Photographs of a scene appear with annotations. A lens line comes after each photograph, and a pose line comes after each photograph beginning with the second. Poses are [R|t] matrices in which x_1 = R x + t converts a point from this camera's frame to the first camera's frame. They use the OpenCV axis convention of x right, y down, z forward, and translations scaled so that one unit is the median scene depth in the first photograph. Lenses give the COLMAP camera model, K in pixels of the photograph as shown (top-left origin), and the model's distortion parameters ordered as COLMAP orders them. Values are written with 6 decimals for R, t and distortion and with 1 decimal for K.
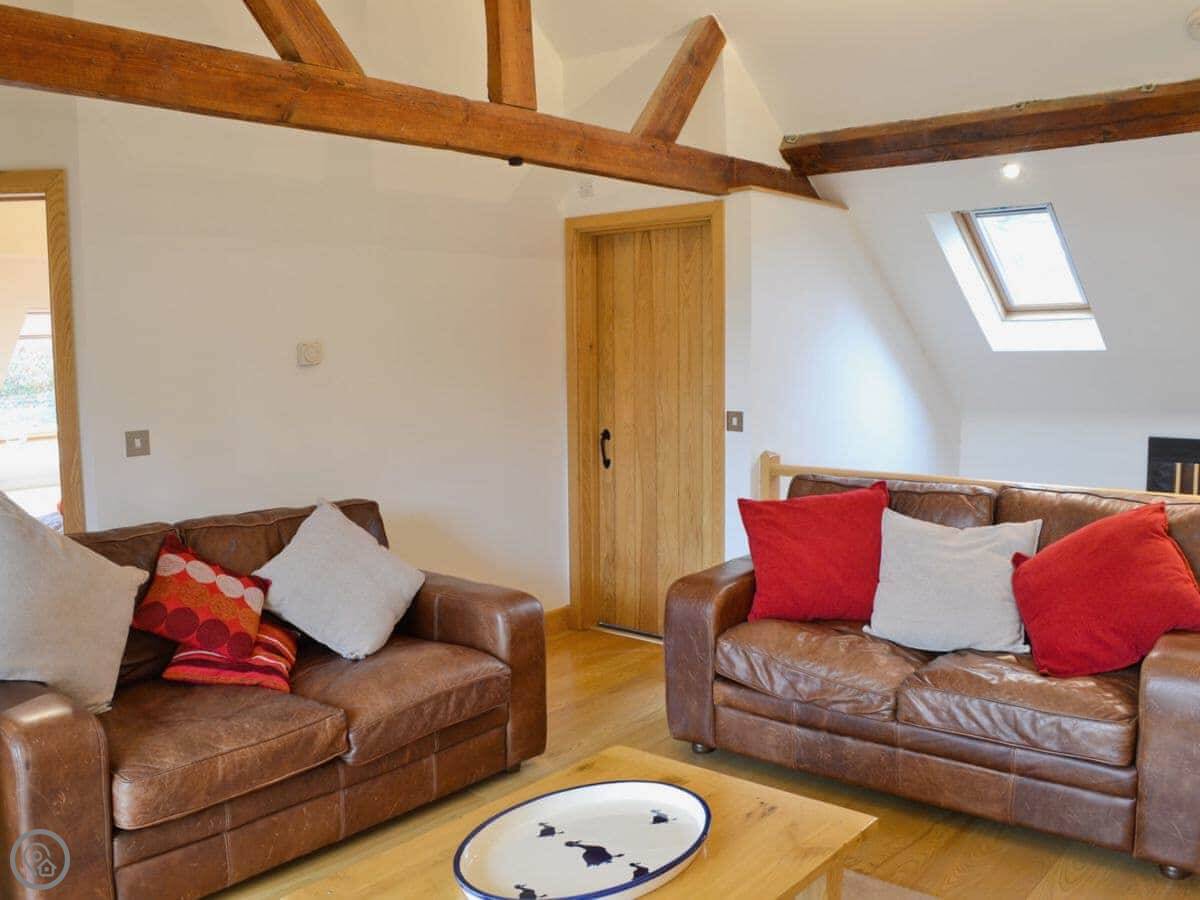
lens RADIAL K [[1113.8, 0, 569.4], [0, 1113.8, 452.9], [0, 0, 1]] dist [-0.005864, -0.116148]
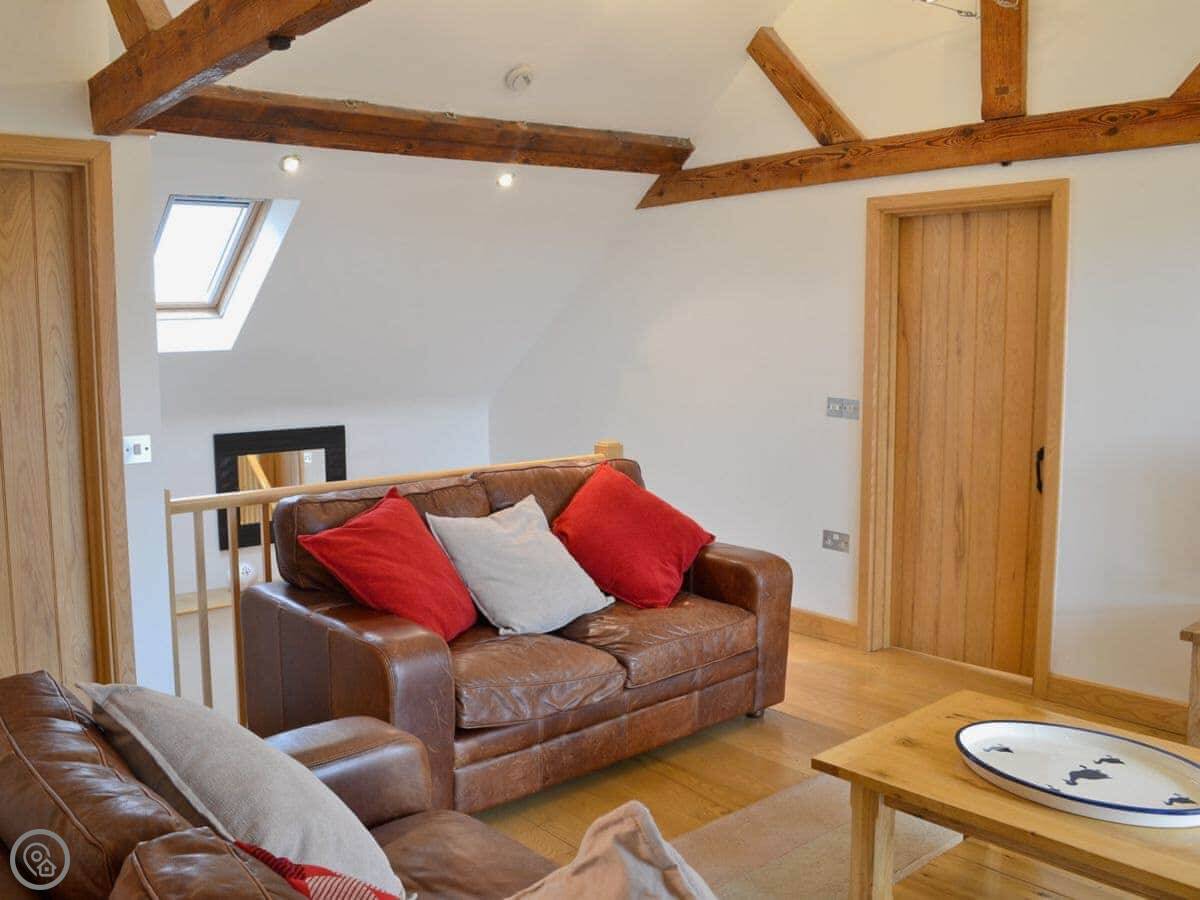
lens RADIAL K [[1113.8, 0, 569.4], [0, 1113.8, 452.9], [0, 0, 1]] dist [-0.005864, -0.116148]
pose [[0.143147, -0.093820, 0.985245, -0.643744], [0.107152, 0.991114, 0.078811, -0.063916], [-0.983884, 0.094289, 0.151928, 0.749898]]
